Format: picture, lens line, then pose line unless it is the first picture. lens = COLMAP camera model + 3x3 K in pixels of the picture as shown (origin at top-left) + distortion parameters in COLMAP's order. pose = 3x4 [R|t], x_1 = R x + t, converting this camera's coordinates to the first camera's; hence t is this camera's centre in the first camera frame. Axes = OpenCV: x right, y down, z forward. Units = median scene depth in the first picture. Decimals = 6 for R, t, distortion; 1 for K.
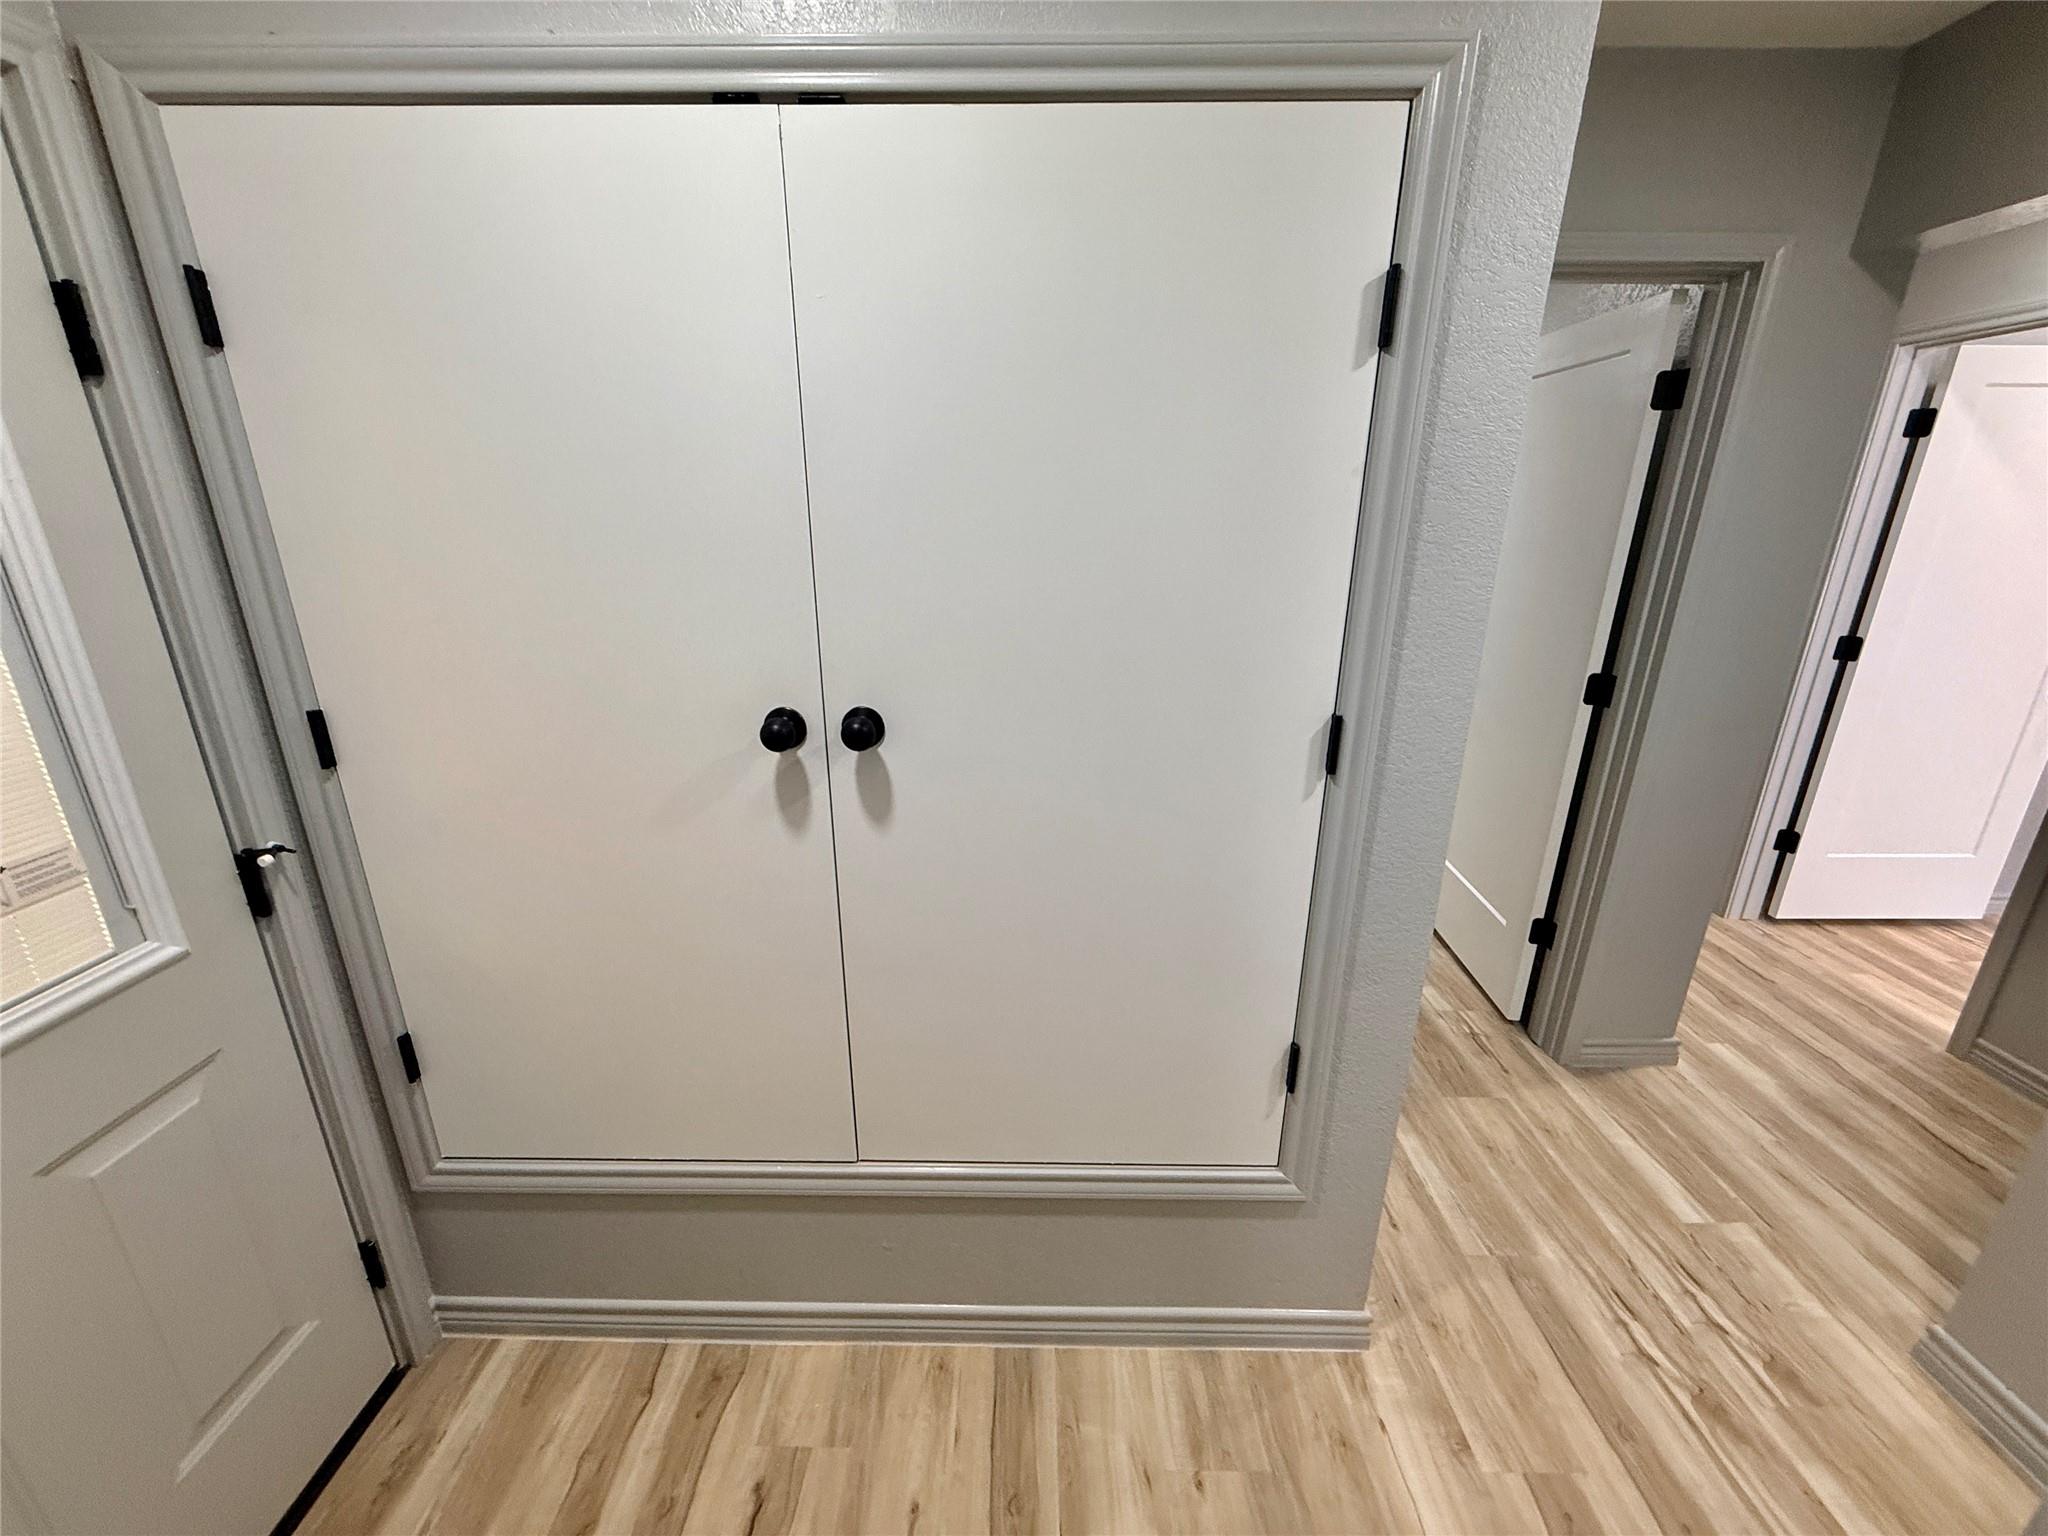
lens RADIAL K [[815.8, 0, 1021.1], [0, 815.8, 769.2], [0, 0, 1]] dist [-0.000958, -0.000627]
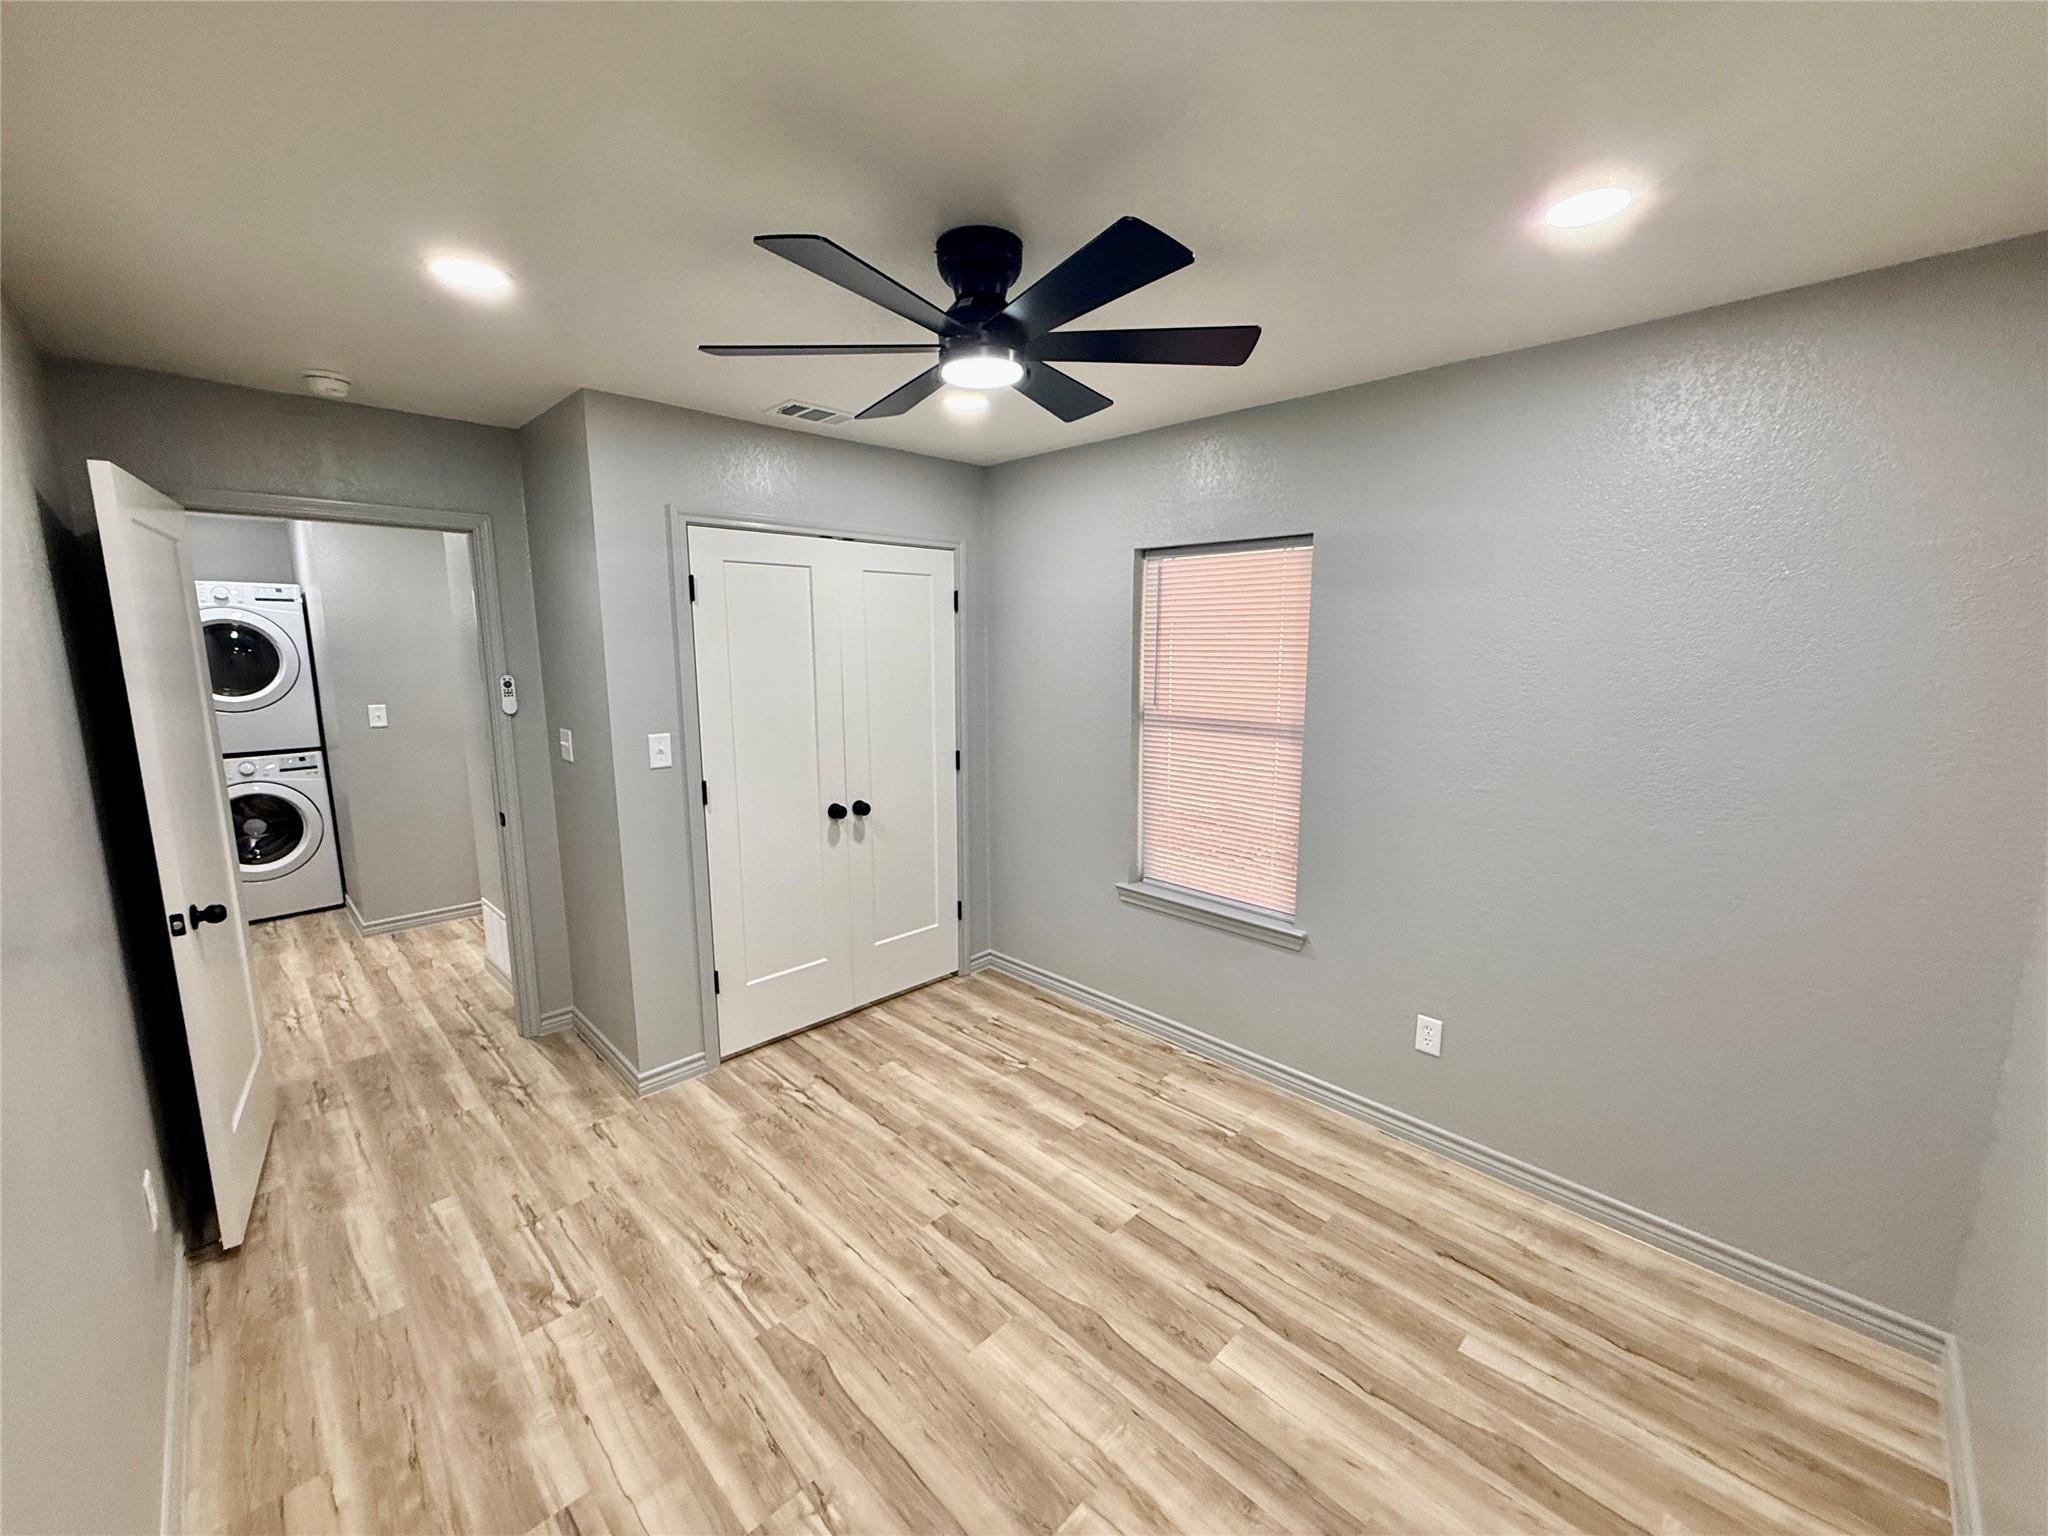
lens RADIAL K [[815.8, 0, 1019.3], [0, 815.8, 764.7], [0, 0, 1]] dist [-0.000958, -0.000627]
pose [[-0.701581, 0.107816, -0.704387, 0.920992], [-0.221200, 0.906706, 0.359102, -1.100273], [0.677388, 0.407750, -0.612279, 3.231175]]
